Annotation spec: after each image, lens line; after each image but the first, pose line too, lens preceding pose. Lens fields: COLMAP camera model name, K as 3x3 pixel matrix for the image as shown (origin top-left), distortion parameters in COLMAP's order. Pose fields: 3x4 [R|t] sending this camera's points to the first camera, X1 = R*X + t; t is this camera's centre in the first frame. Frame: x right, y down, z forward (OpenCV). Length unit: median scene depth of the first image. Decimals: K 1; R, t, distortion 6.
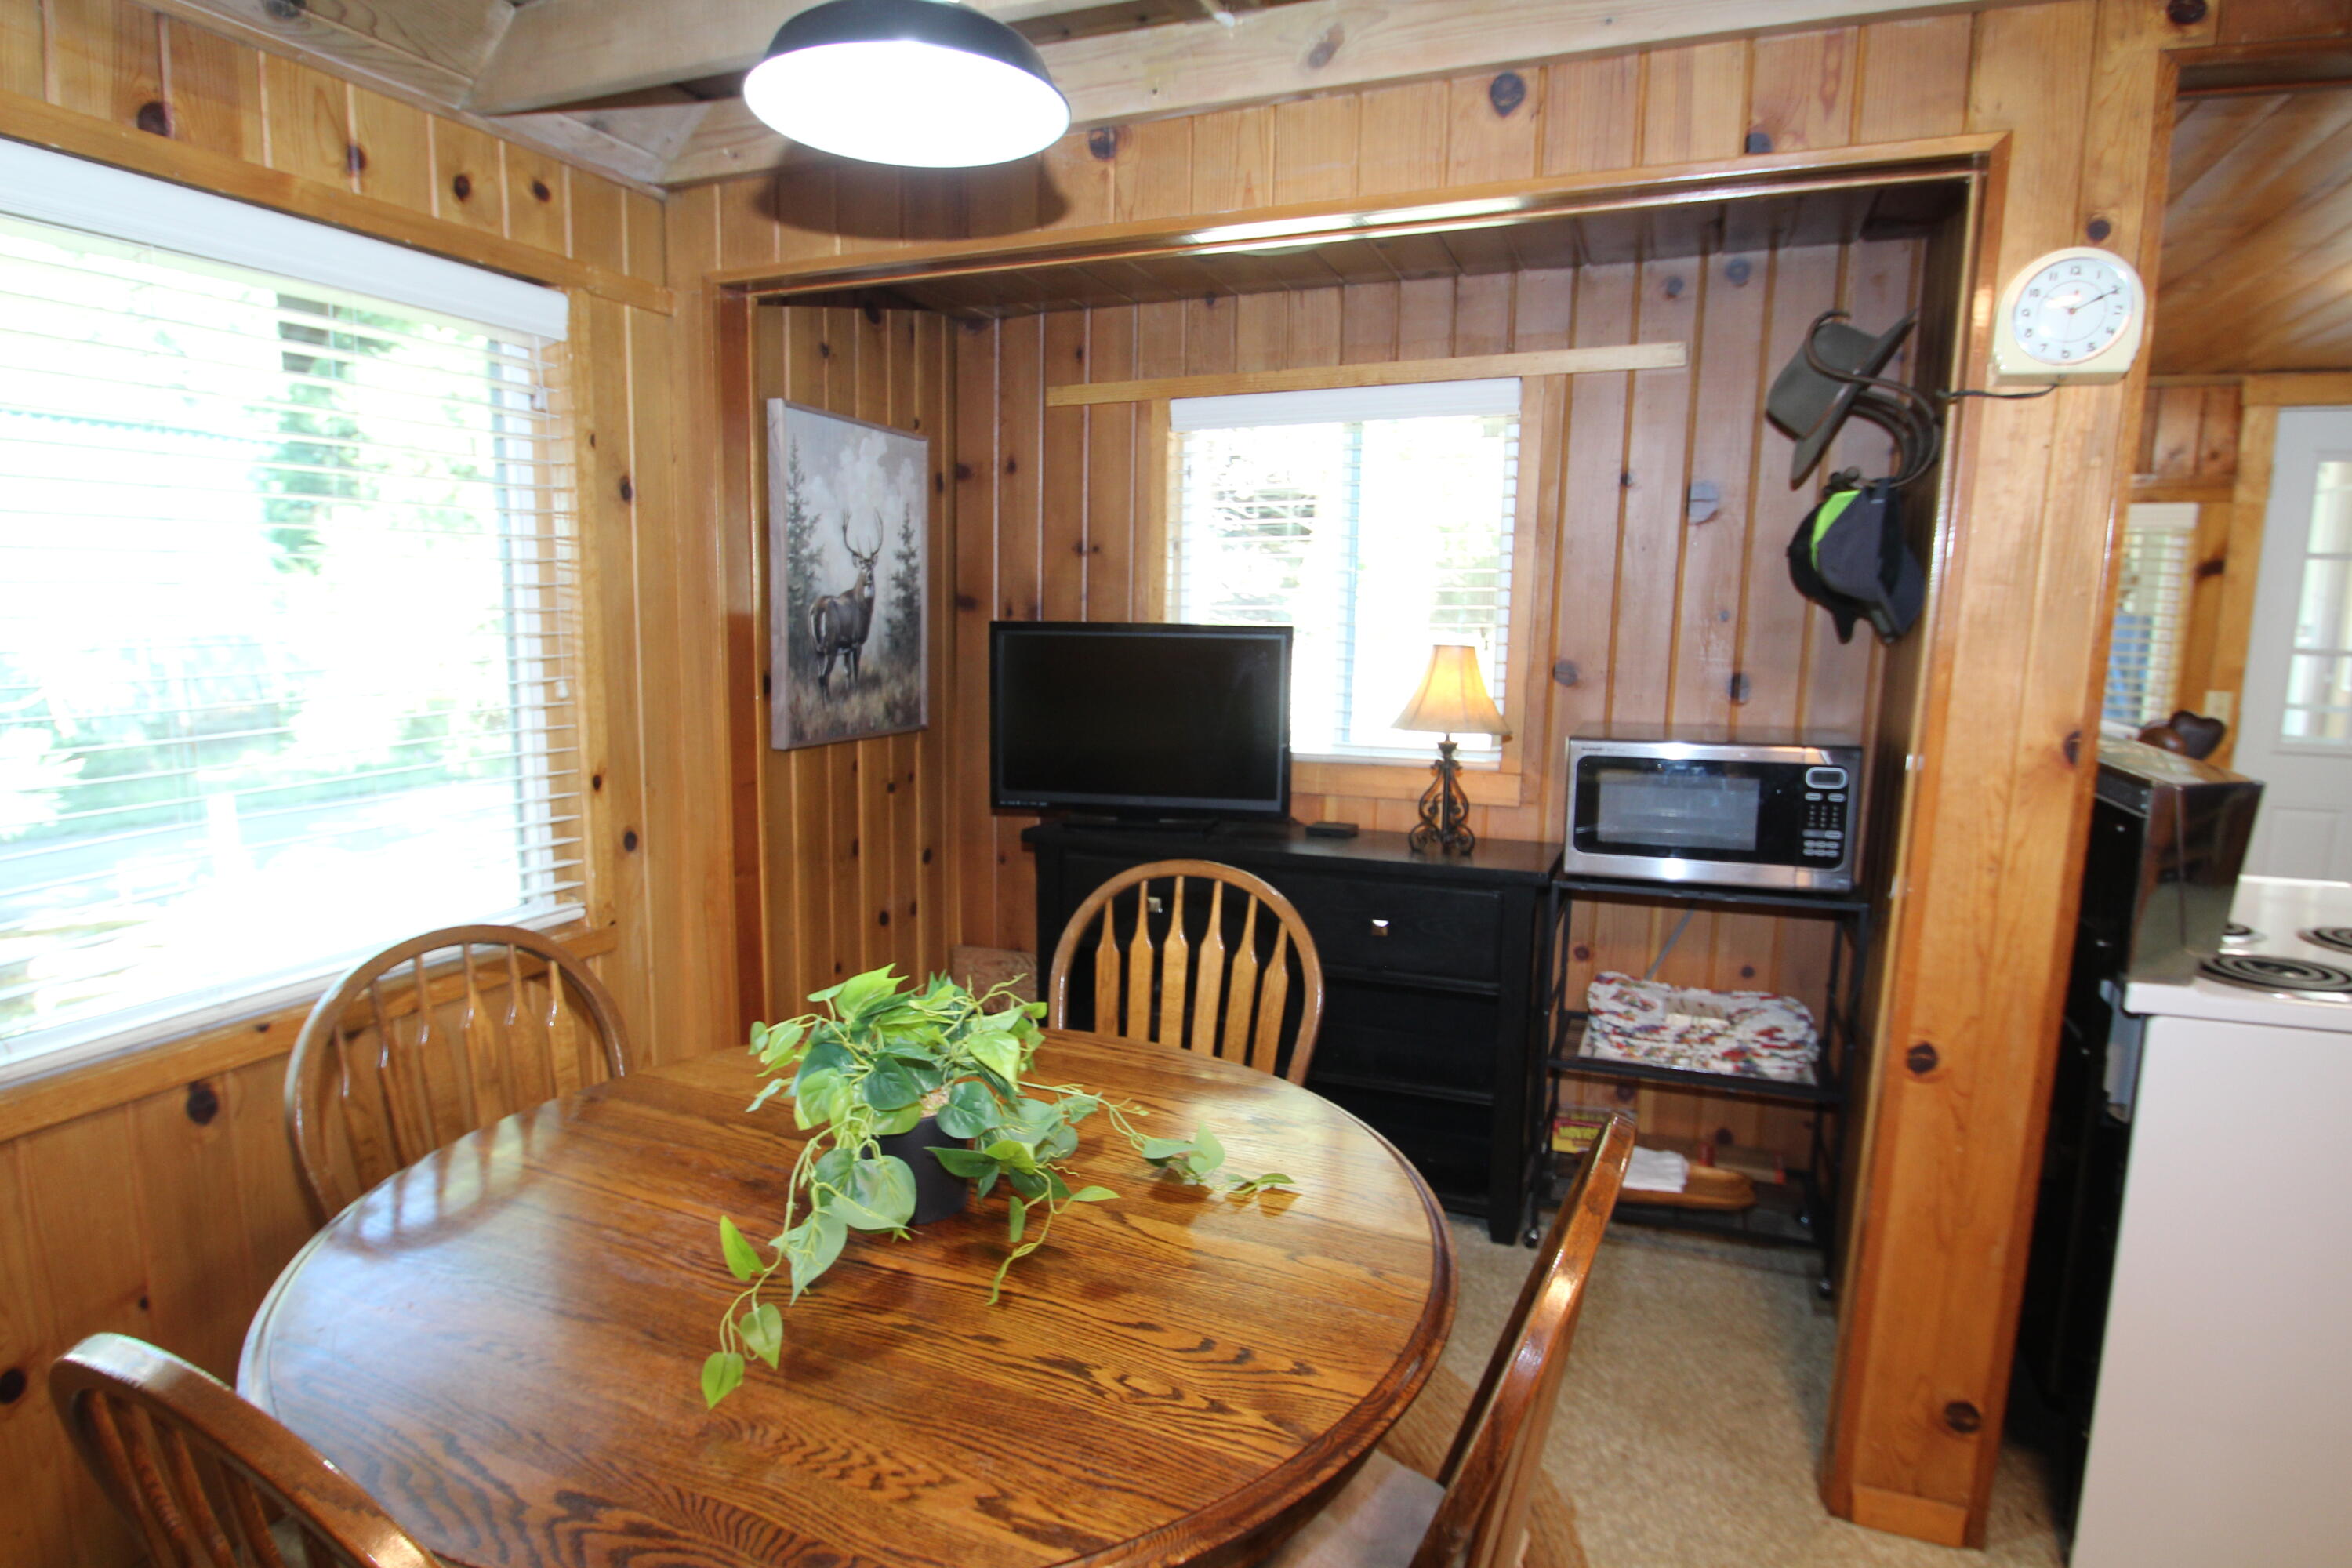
lens RADIAL K [[1287.1, 0, 1147.2], [0, 1287.1, 794.6], [0, 0, 1]] dist [-0.015651, -0.006872]
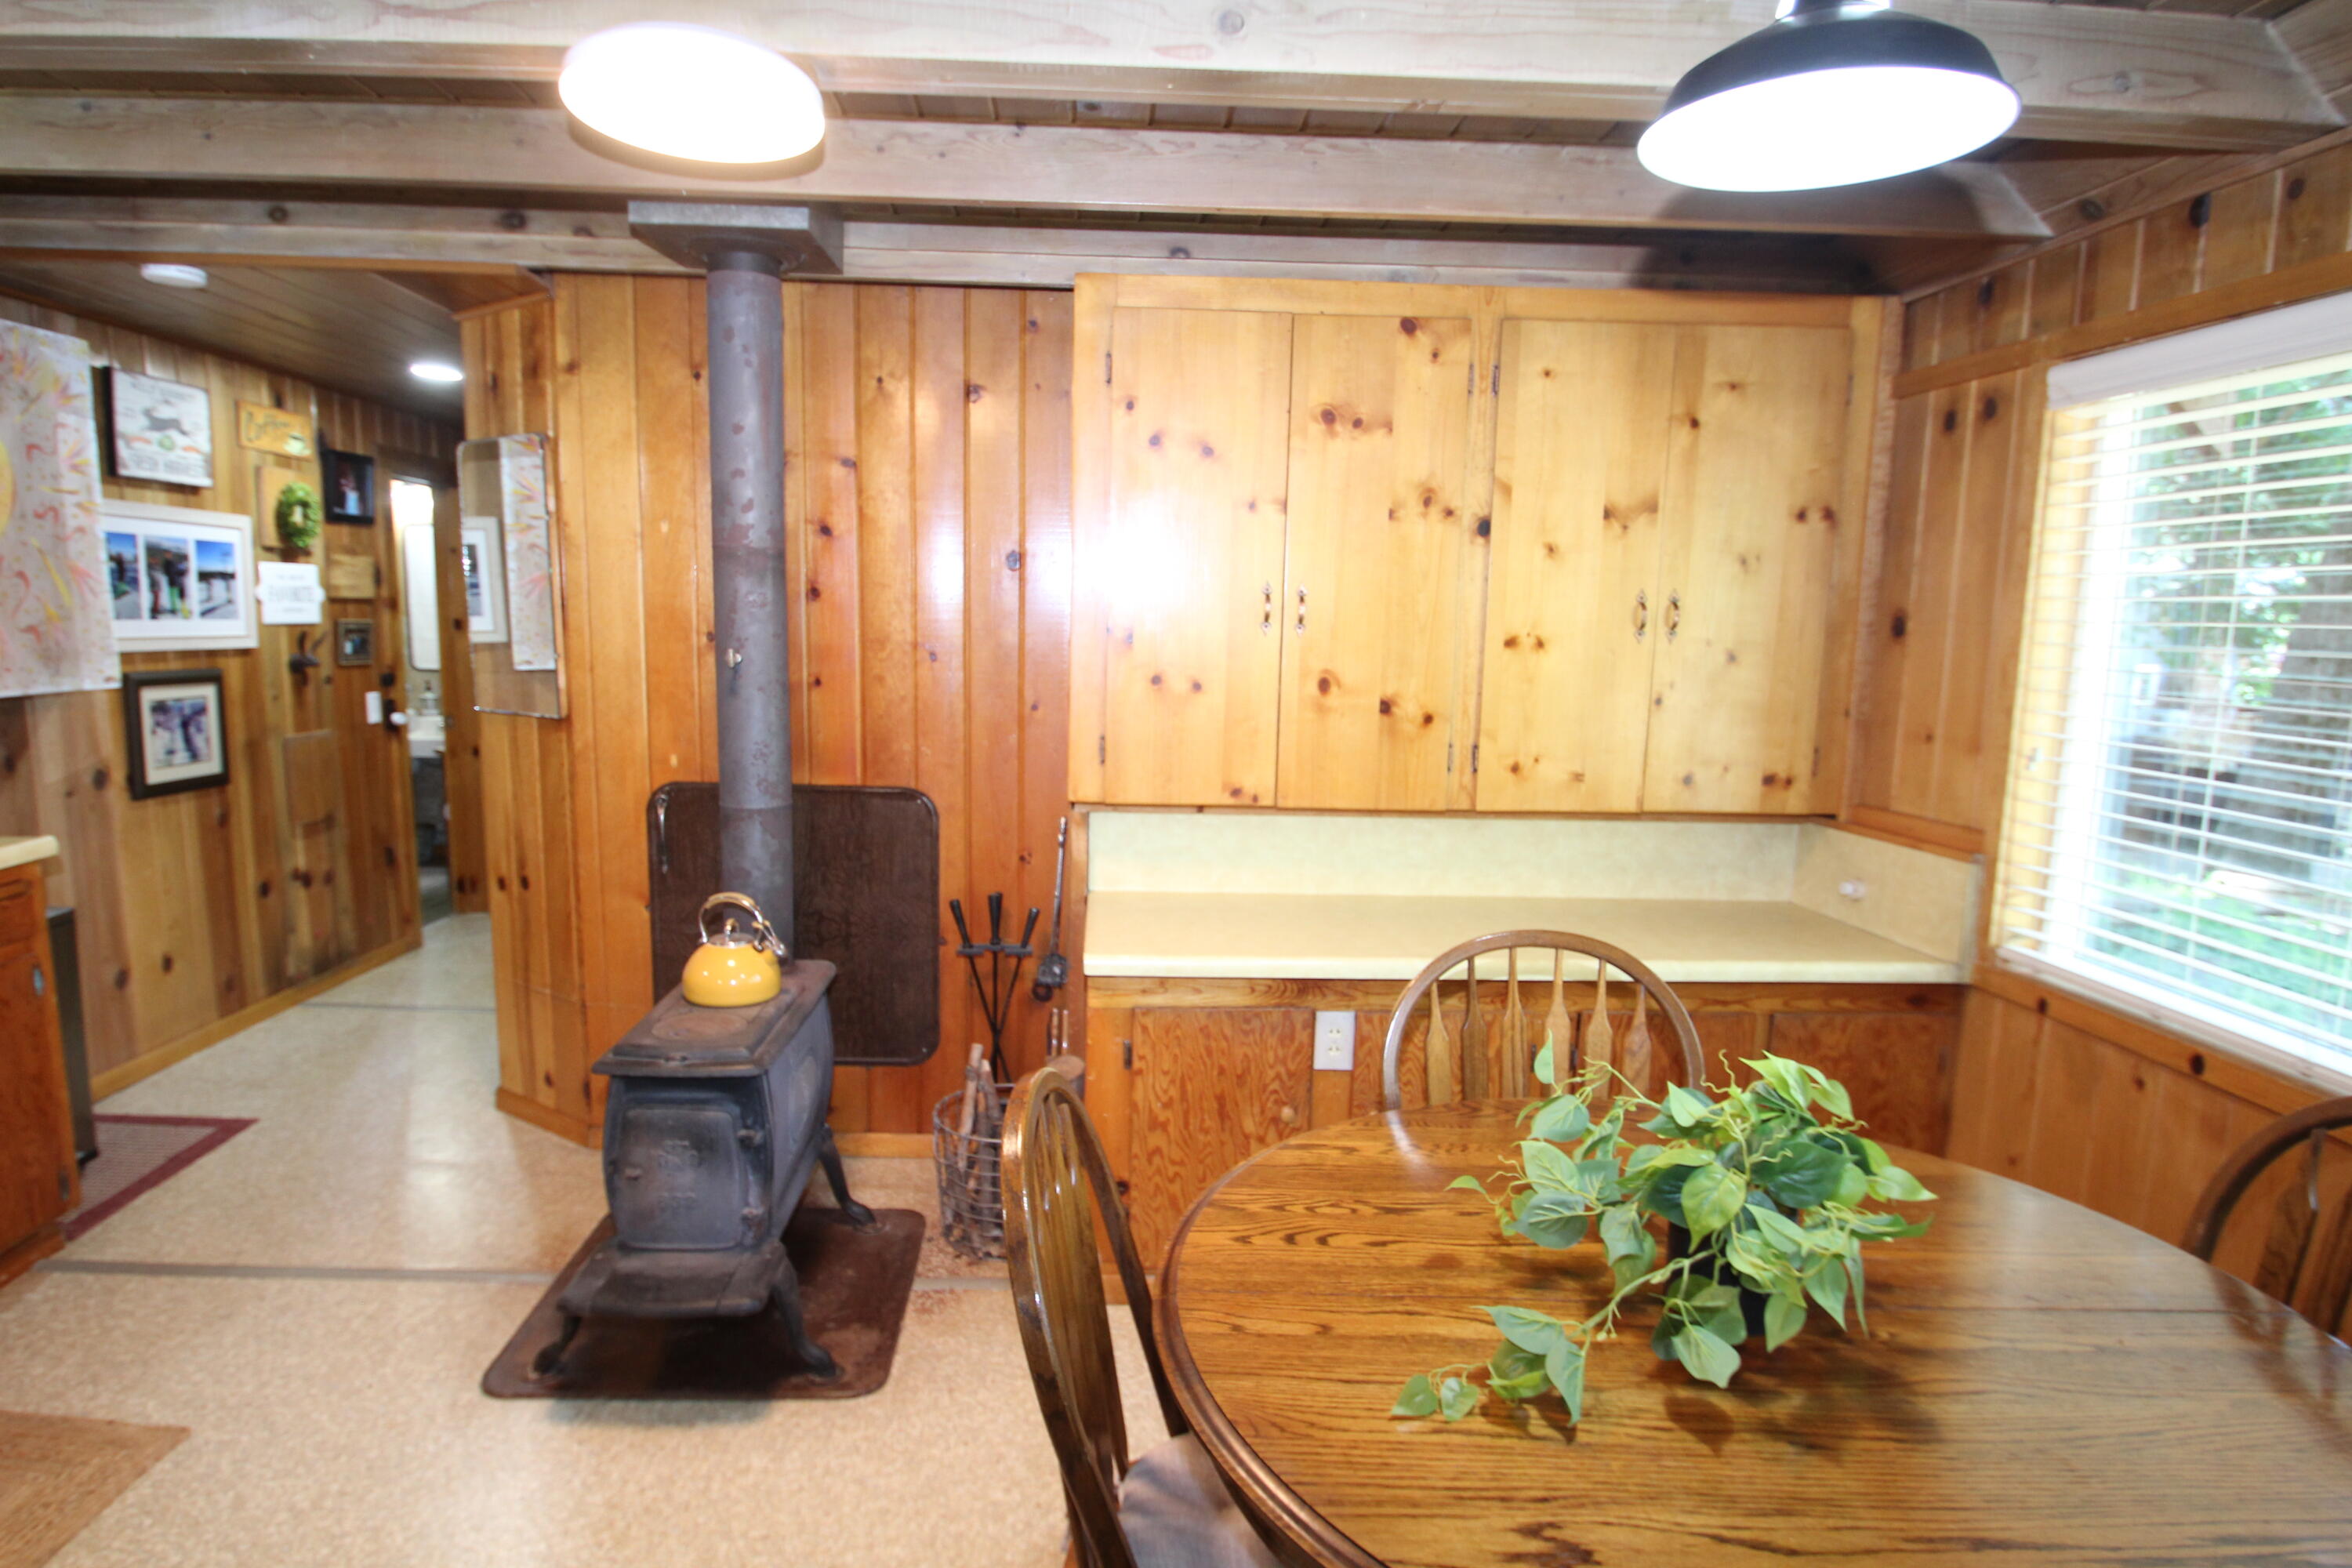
lens RADIAL K [[1287.1, 0, 1147.2], [0, 1287.1, 794.6], [0, 0, 1]] dist [-0.015651, -0.006872]
pose [[-0.913661, 0.024713, -0.405725, 0.258802], [-0.091617, 0.959945, 0.264786, -0.112225], [0.396018, 0.279096, -0.874800, 0.705777]]
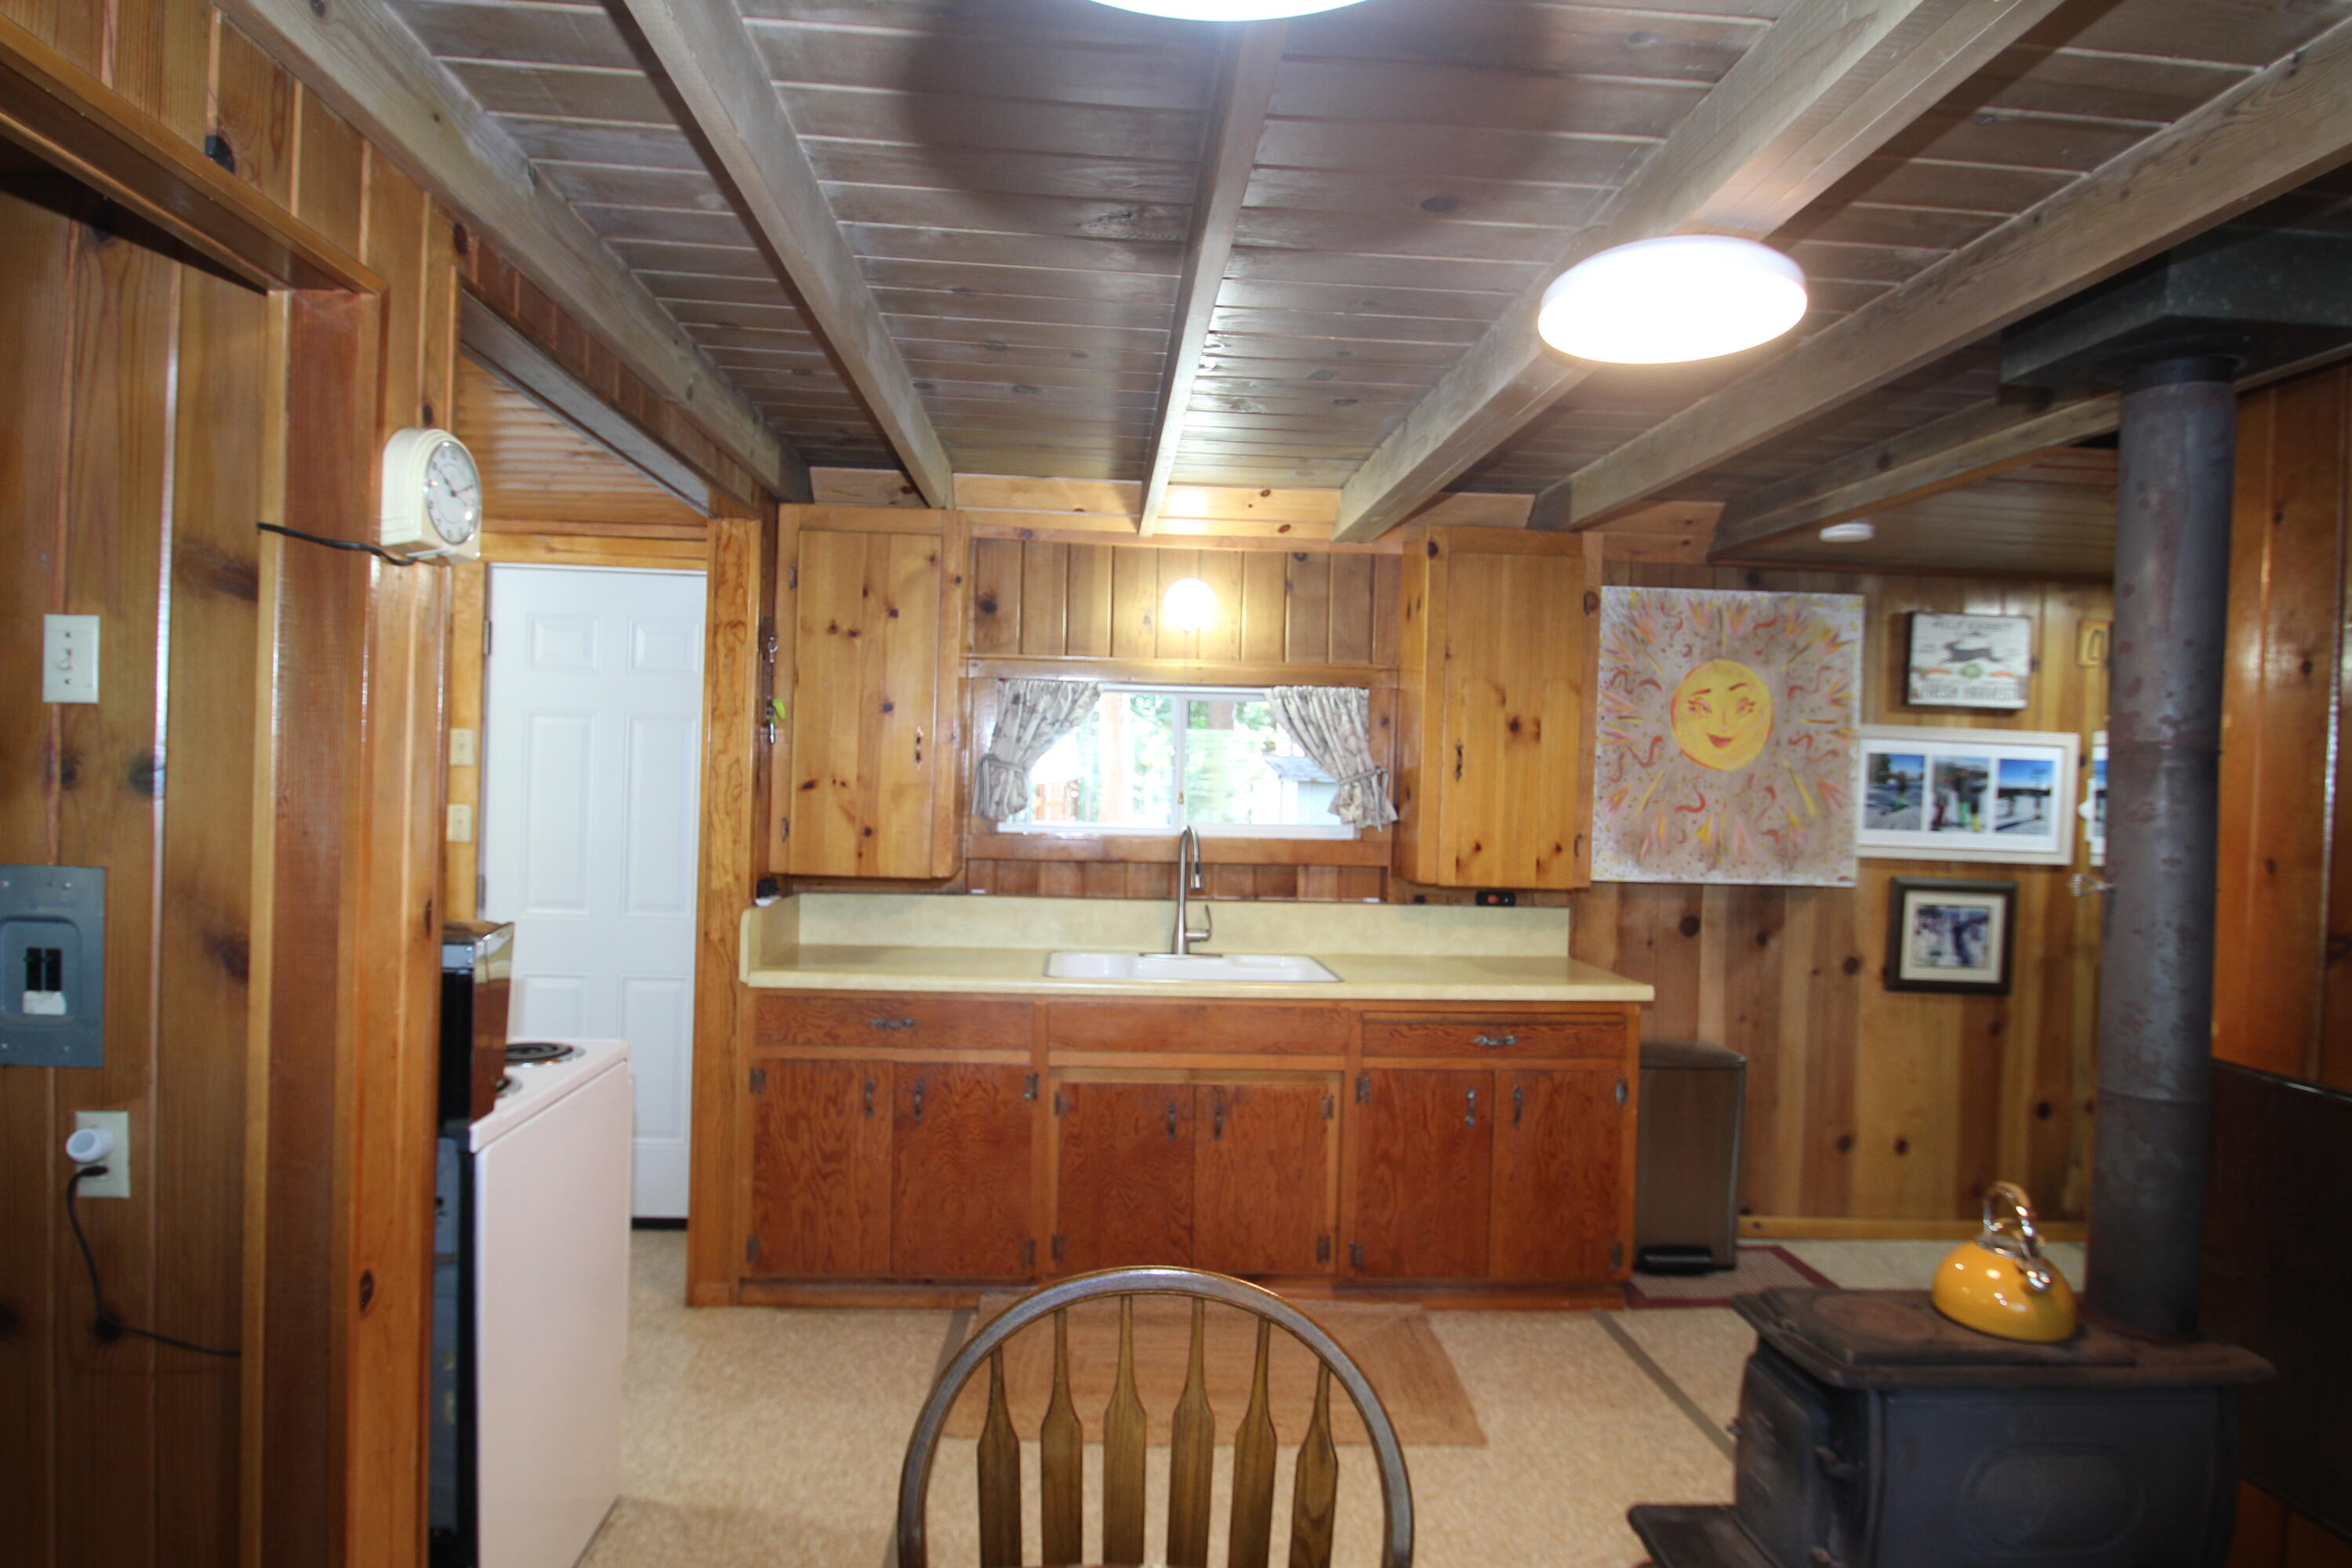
lens RADIAL K [[1287.1, 0, 1147.2], [0, 1287.1, 794.6], [0, 0, 1]] dist [-0.015651, -0.006872]
pose [[-0.417327, -0.038513, 0.907940, -0.246530], [0.094374, 0.991863, 0.085451, -0.094332], [-0.903842, 0.121347, -0.410297, 0.508488]]
